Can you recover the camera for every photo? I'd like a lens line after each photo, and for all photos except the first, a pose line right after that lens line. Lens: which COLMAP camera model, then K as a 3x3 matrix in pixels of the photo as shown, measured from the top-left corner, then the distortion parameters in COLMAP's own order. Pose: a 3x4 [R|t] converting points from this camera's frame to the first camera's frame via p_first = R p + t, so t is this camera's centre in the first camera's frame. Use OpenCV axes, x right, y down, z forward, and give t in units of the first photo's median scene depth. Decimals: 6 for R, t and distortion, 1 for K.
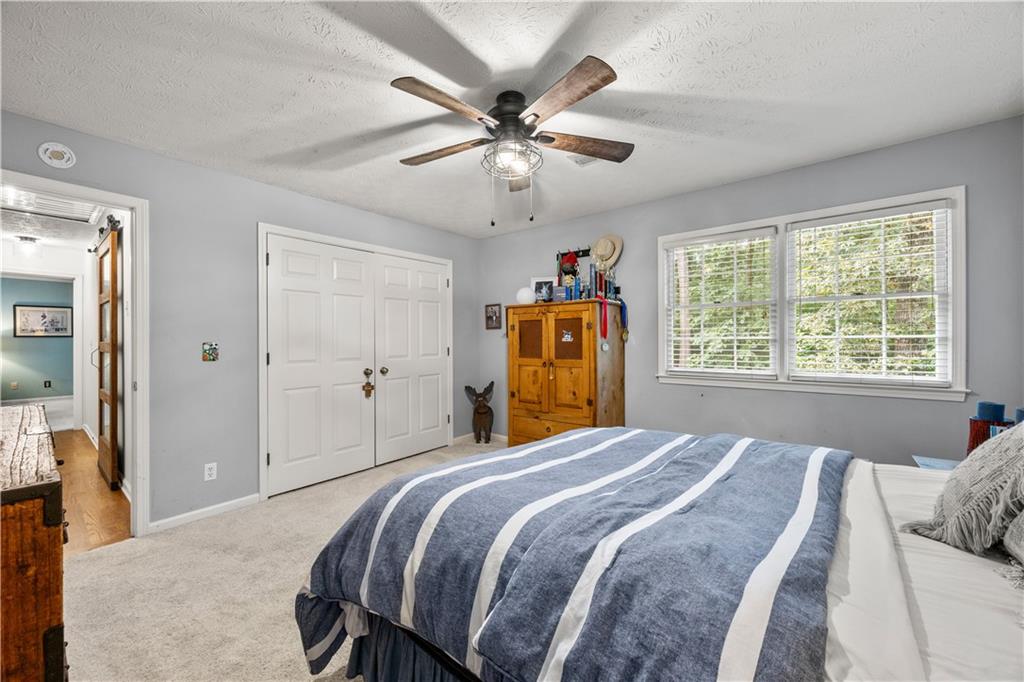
lens RADIAL K [[395.4, 0, 512.0], [0, 395.4, 341.0], [0, 0, 1]] dist [-0.001253, -0.000061]
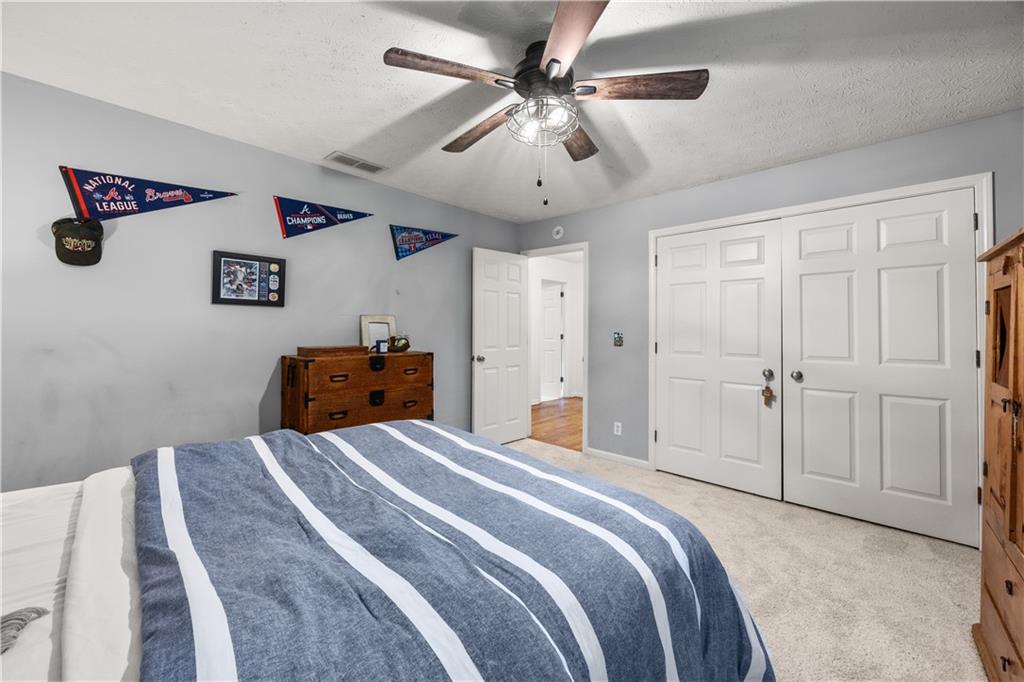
lens RADIAL K [[410.7, 0, 512.0], [0, 410.7, 325.7], [0, 0, 1]] dist [0.000216, 0.000145]
pose [[-0.084226, -0.003518, -0.996440, 0.606525], [-0.012696, 0.999916, -0.002457, -0.010519], [0.996366, 0.012444, -0.084264, 0.692052]]
